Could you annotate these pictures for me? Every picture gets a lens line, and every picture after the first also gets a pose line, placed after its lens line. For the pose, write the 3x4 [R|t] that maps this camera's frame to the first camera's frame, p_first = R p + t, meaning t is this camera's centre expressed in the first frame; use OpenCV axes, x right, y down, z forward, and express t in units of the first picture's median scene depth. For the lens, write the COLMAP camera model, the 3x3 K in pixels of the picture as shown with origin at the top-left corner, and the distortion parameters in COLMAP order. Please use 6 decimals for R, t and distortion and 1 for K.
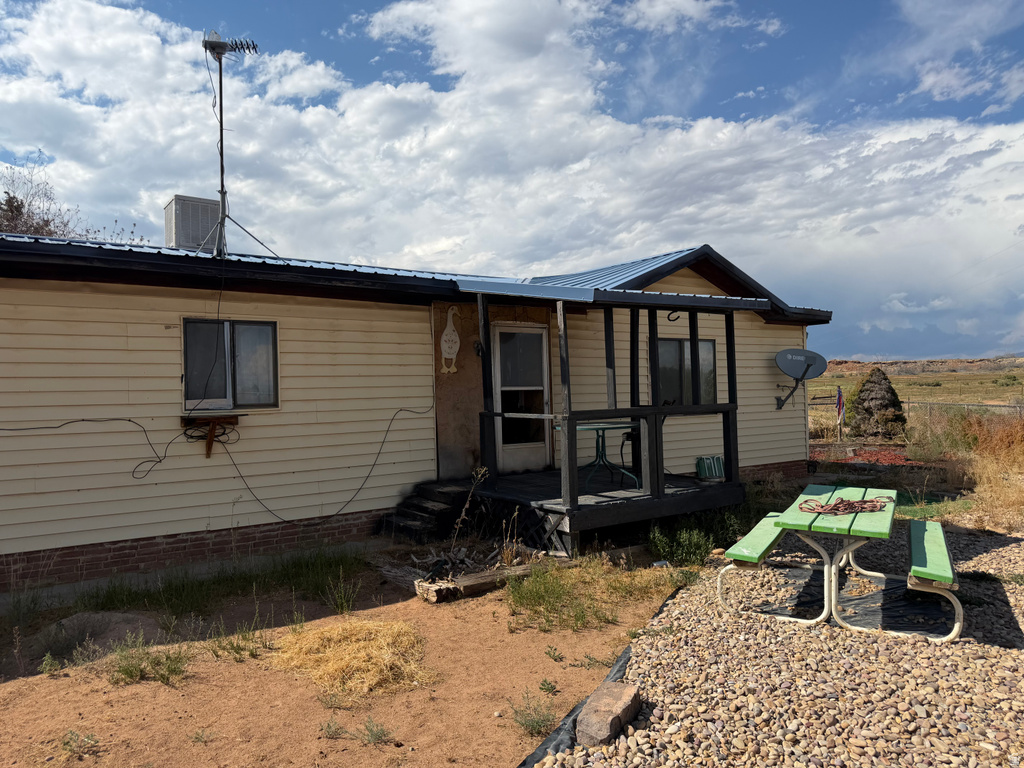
lens RADIAL K [[730.4, 0, 526.9], [0, 730.4, 388.3], [0, 0, 1]] dist [0.038612, -0.056273]
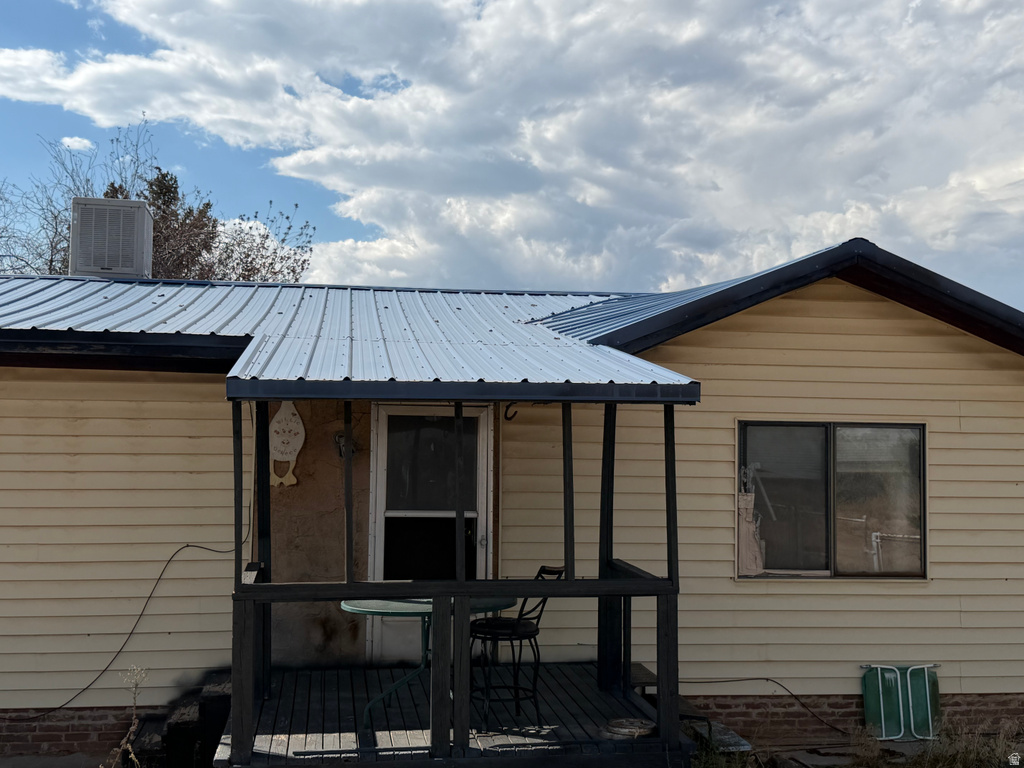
lens RADIAL K [[1281.9, 0, 534.2], [0, 1281.9, 384.7], [0, 0, 1]] dist [0.202455, -0.500588]
pose [[0.886496, 0.011905, -0.462584, 0.399272], [-0.029068, 0.999127, -0.029992, -0.054984], [0.461823, 0.040034, 0.886068, 0.108462]]
